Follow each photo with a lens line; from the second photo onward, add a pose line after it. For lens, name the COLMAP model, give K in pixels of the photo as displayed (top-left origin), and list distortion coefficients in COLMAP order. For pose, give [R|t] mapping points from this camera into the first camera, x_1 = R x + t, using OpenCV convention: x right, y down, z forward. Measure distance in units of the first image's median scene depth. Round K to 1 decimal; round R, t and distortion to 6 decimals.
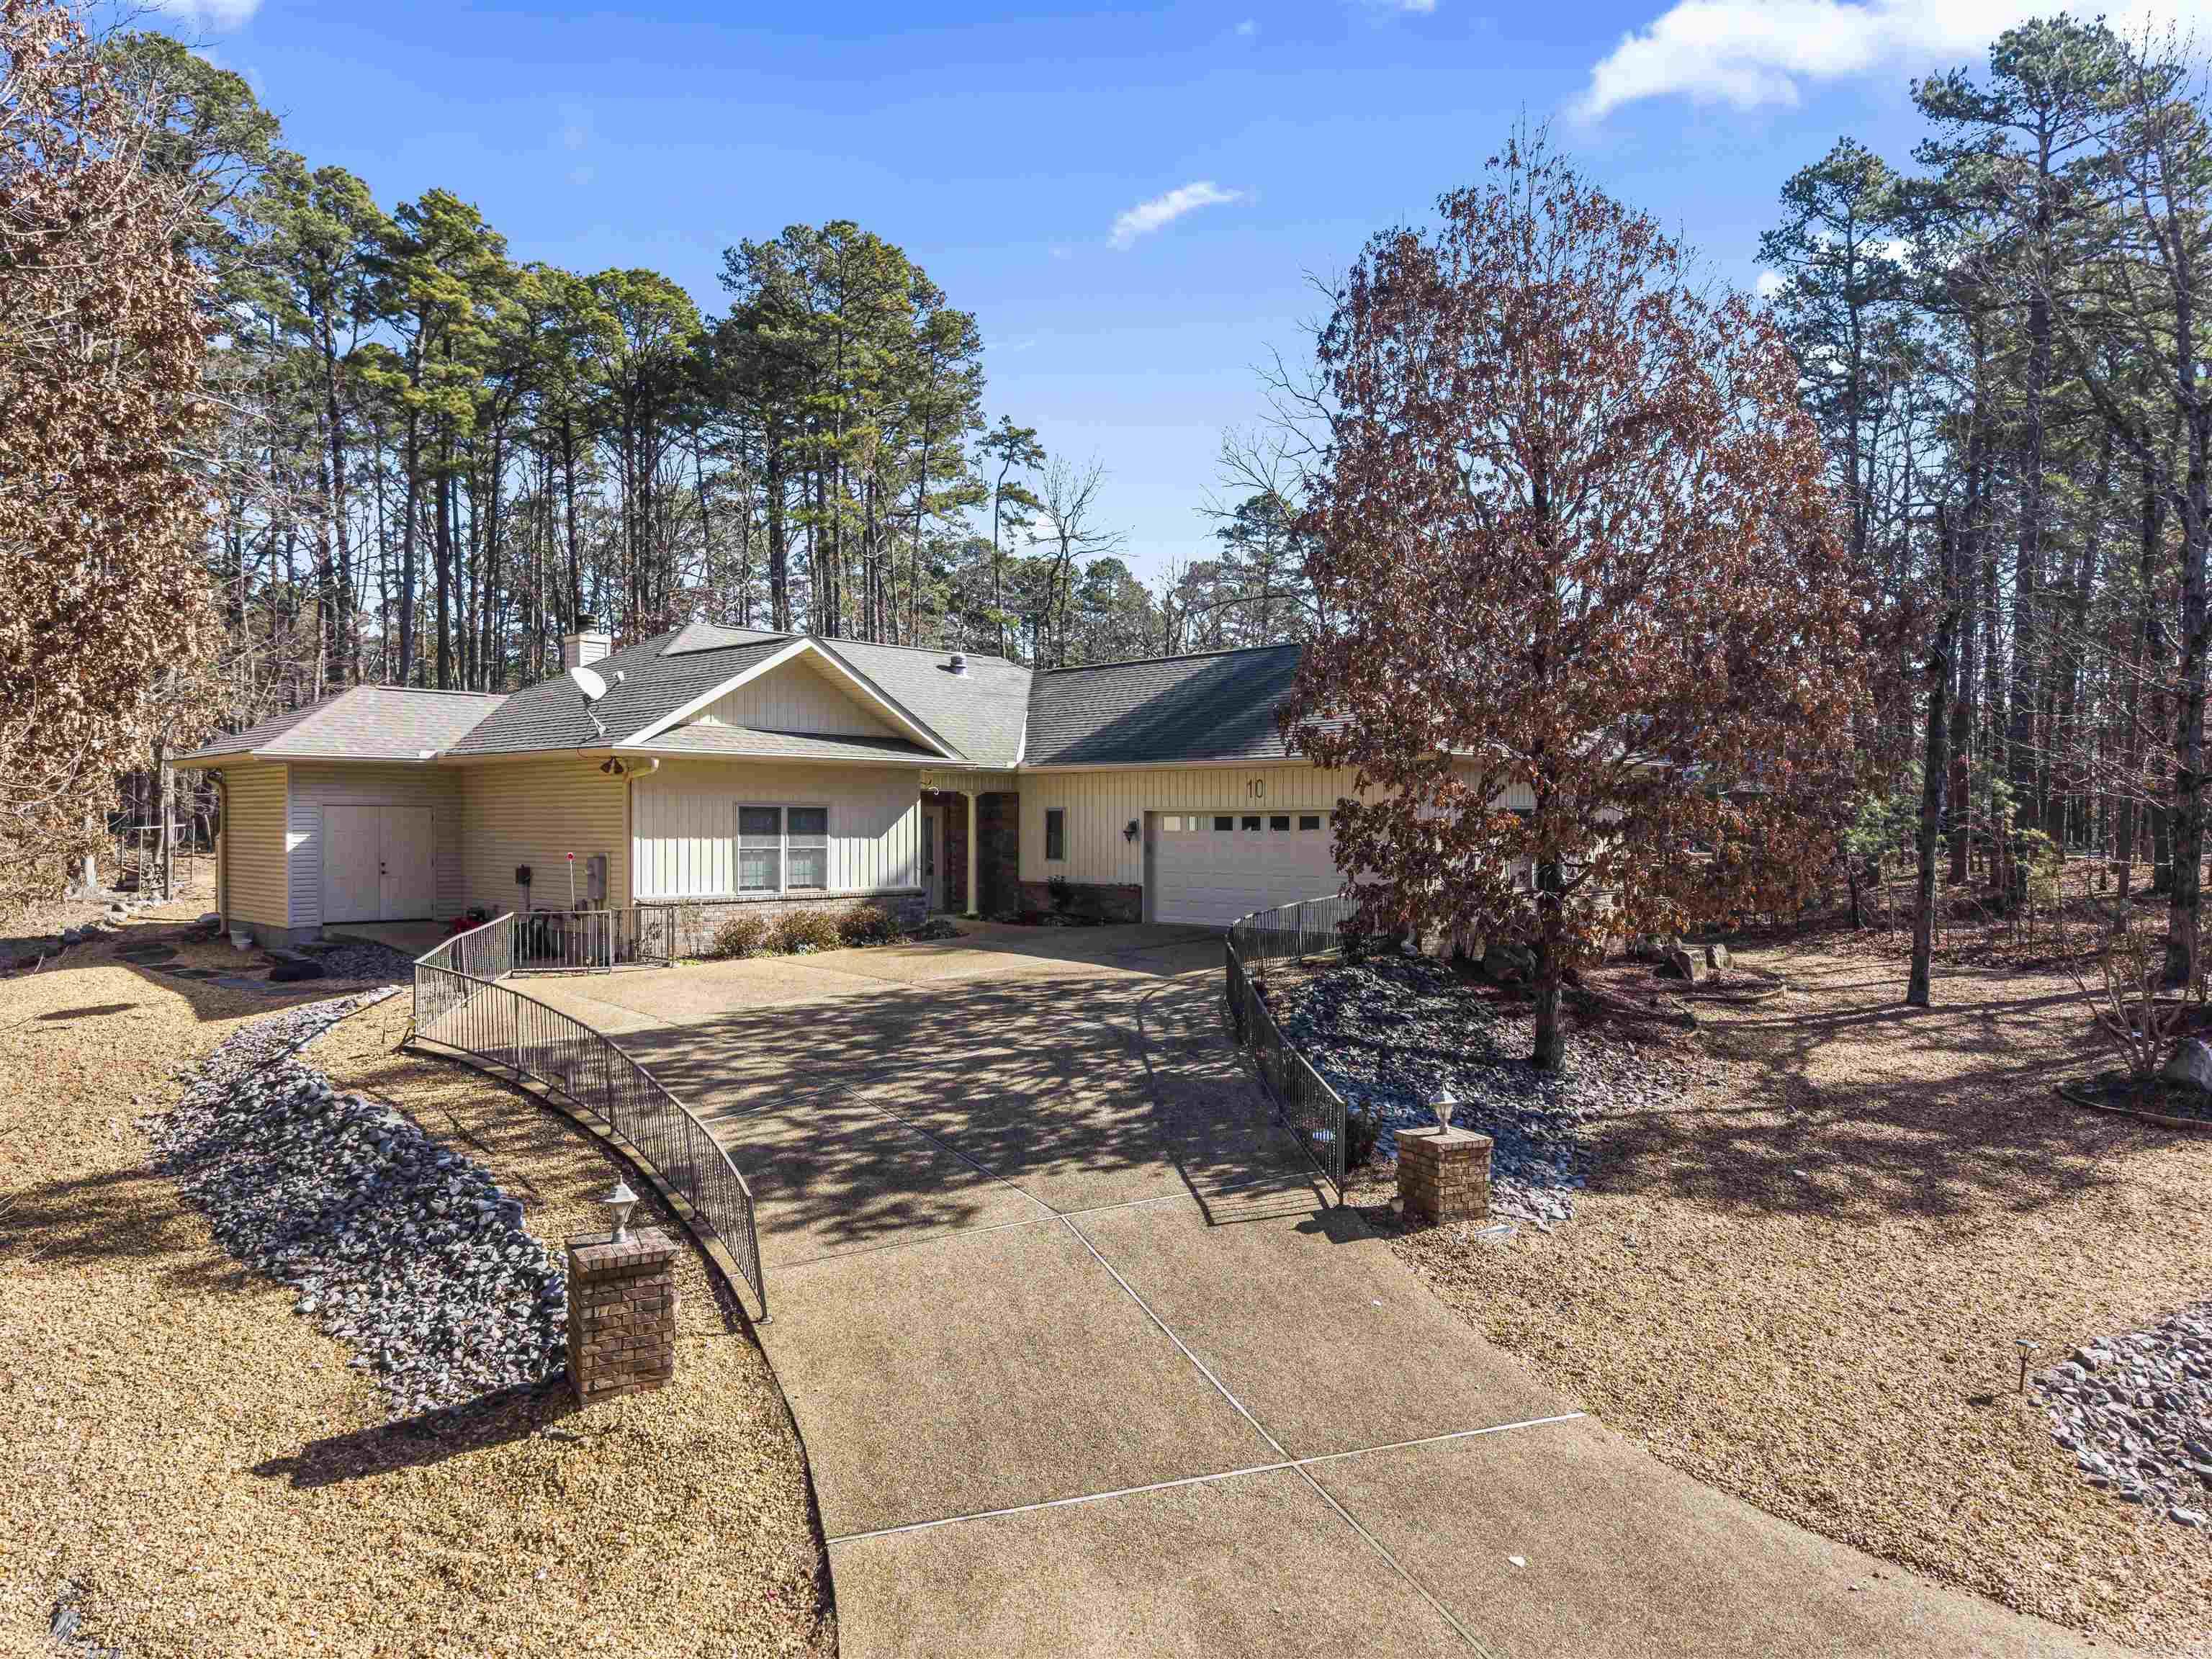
lens RADIAL K [[1438.6, 0, 1114.5], [0, 1438.6, 825.8], [0, 0, 1]] dist [0.038664, -0.046781]
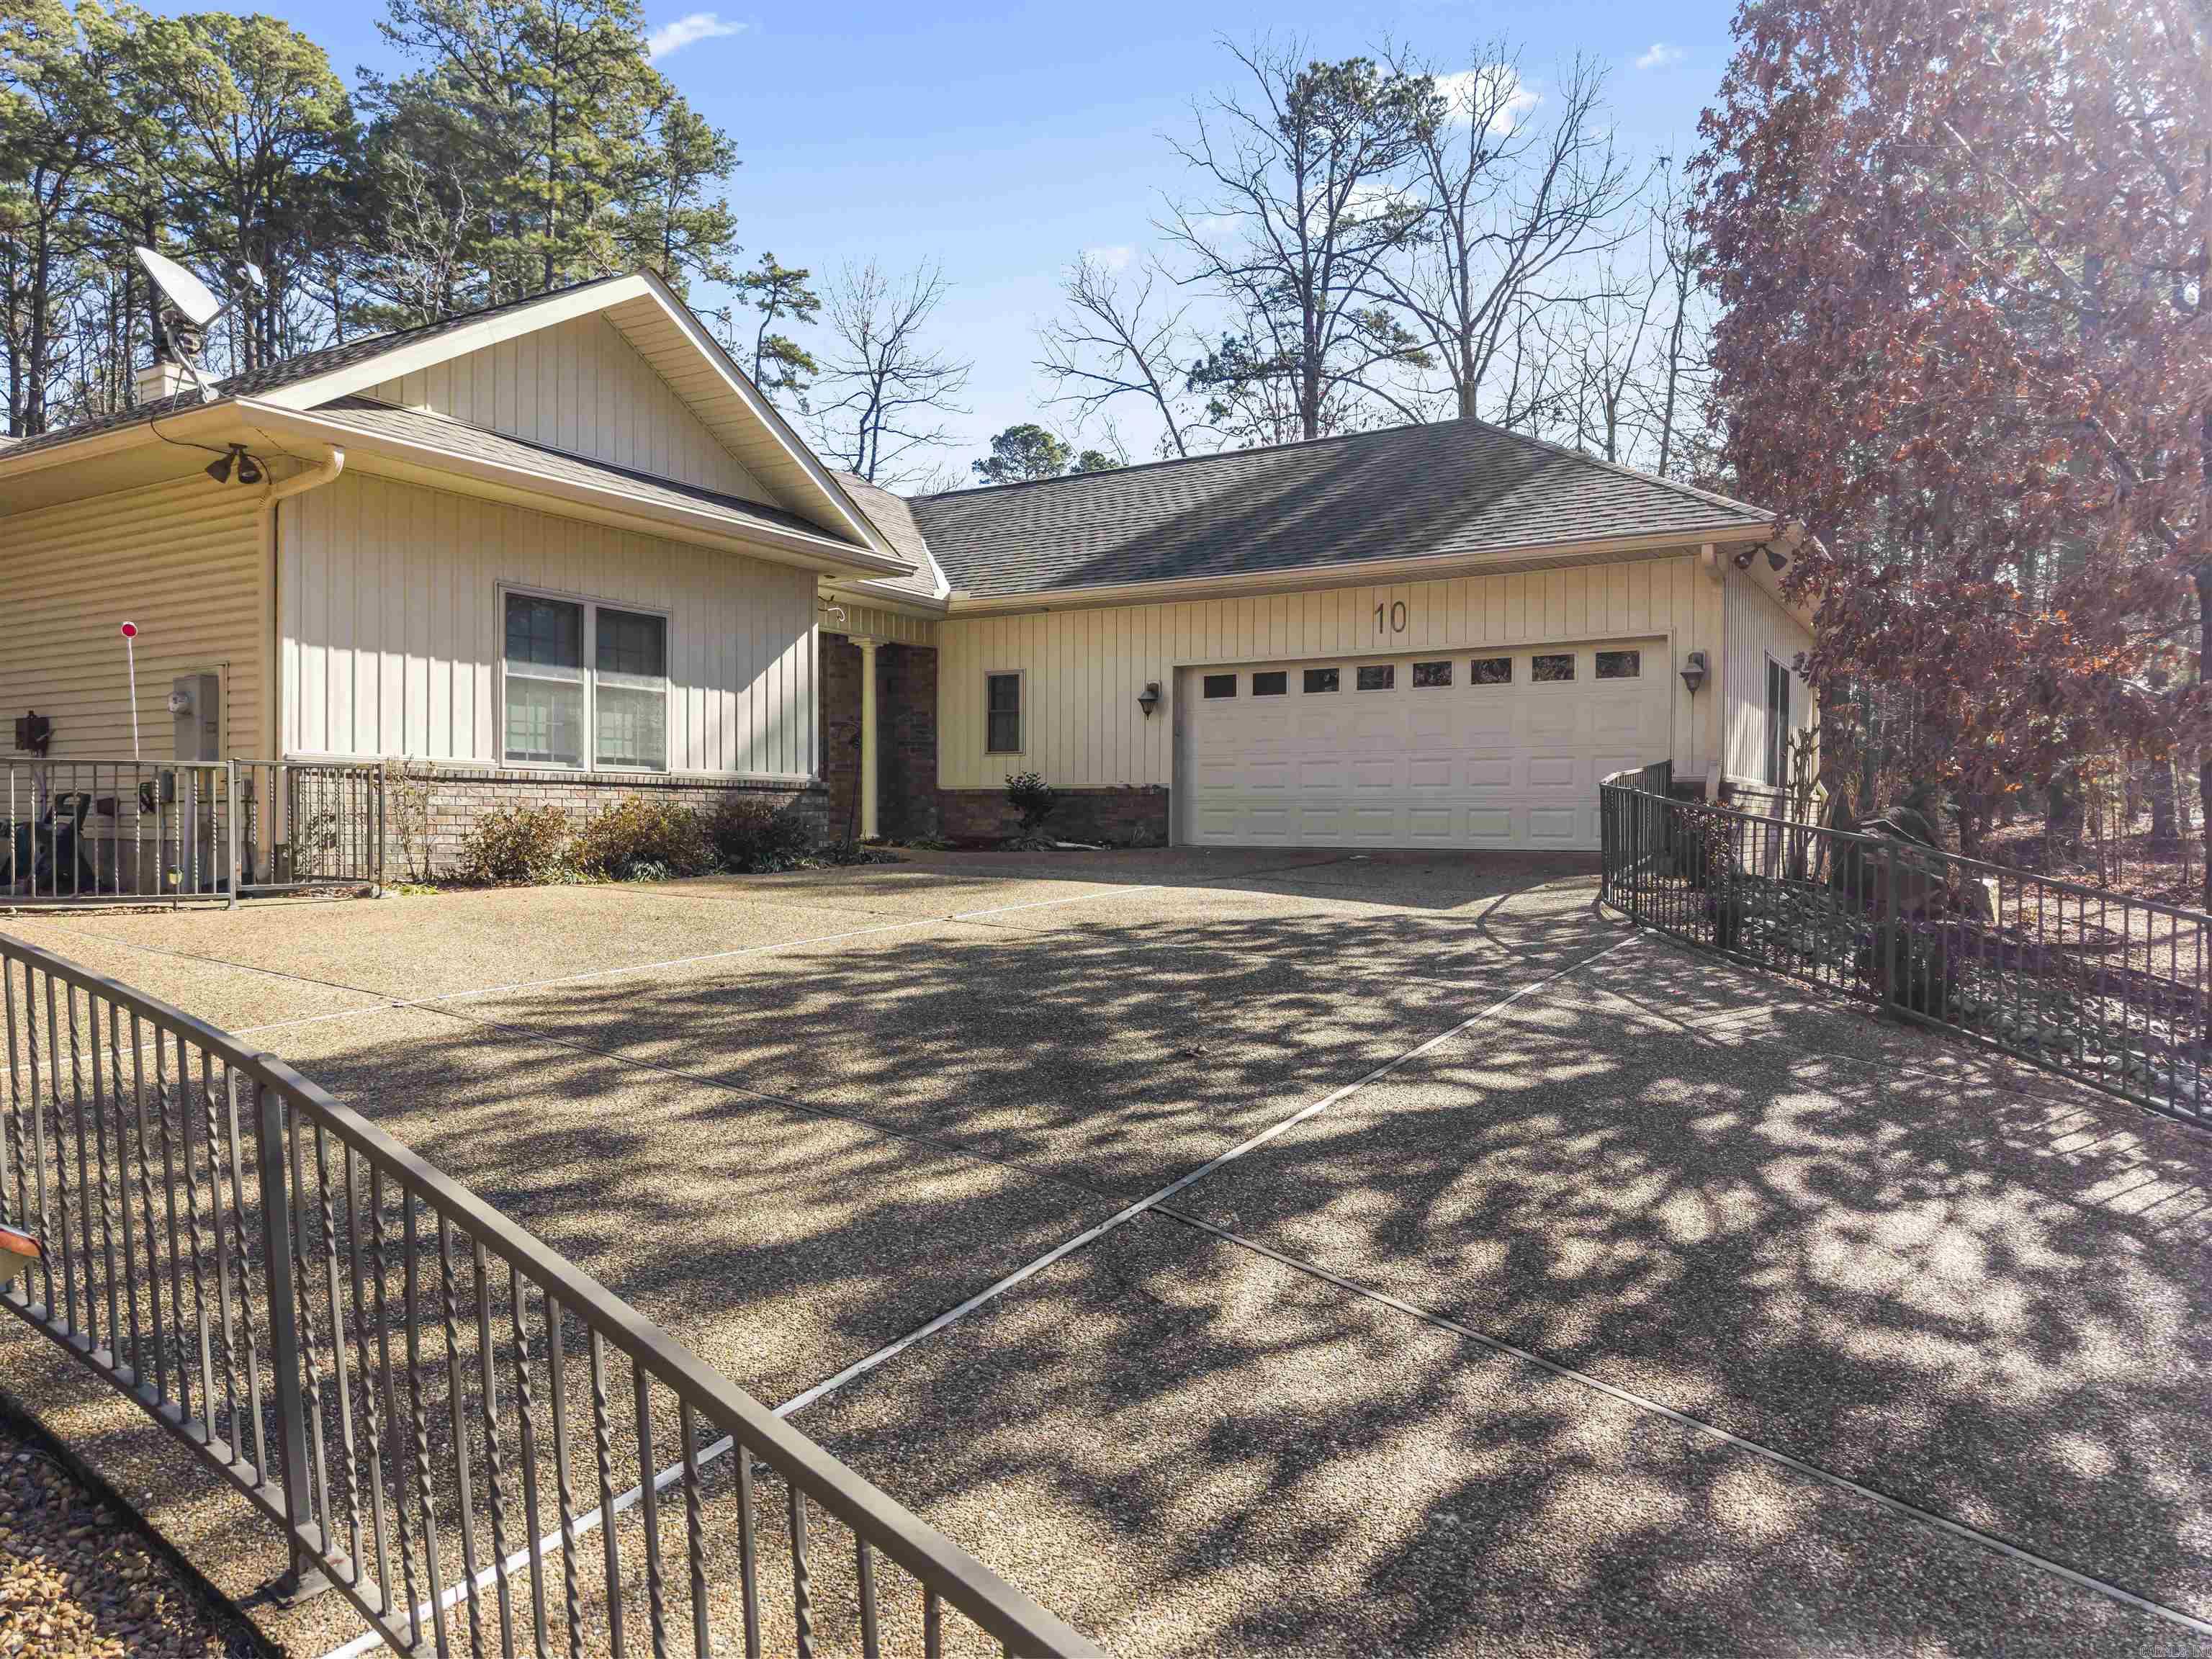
lens RADIAL K [[1474.1, 0, 1106.0], [0, 1474.1, 829.5], [0, 0, 1]] dist [-0.002815, -0.000838]
pose [[0.977177, 0.003508, 0.212399, -0.155203], [-0.004144, 0.999988, 0.002550, 0.064063], [-0.212388, -0.003372, 0.977180, 0.425771]]
